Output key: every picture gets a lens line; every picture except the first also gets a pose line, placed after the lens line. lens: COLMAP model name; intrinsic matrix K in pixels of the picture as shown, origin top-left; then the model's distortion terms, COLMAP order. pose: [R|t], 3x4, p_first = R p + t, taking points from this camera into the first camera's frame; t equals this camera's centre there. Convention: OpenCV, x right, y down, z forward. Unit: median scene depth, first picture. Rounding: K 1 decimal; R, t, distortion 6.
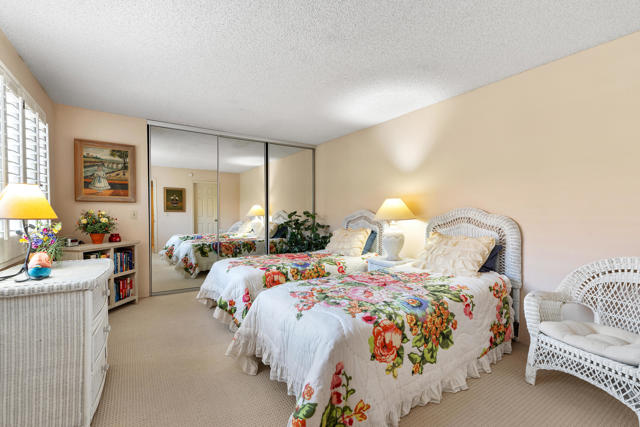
lens RADIAL K [[287.2, 0, 321.9], [0, 287.2, 213.8], [0, 0, 1]] dist [0.000048, 0.000348]
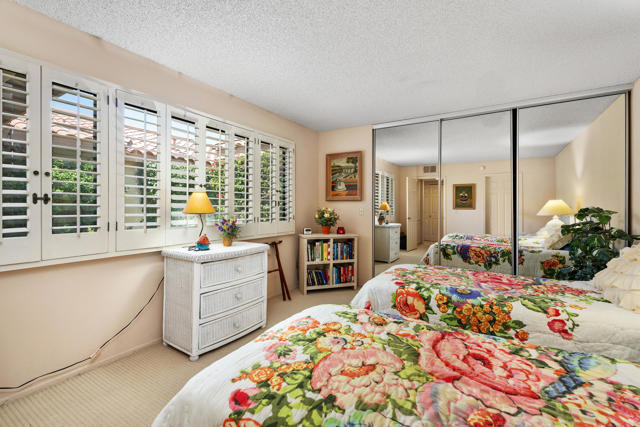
lens RADIAL K [[287.2, 0, 321.6], [0, 287.2, 207.7], [0, 0, 1]] dist [0.000048, 0.000348]
pose [[0.421112, -0.003378, -0.907003, 0.339279], [-0.007389, 0.999947, -0.007154, -0.002875], [0.906979, 0.009714, 0.421064, 0.412639]]
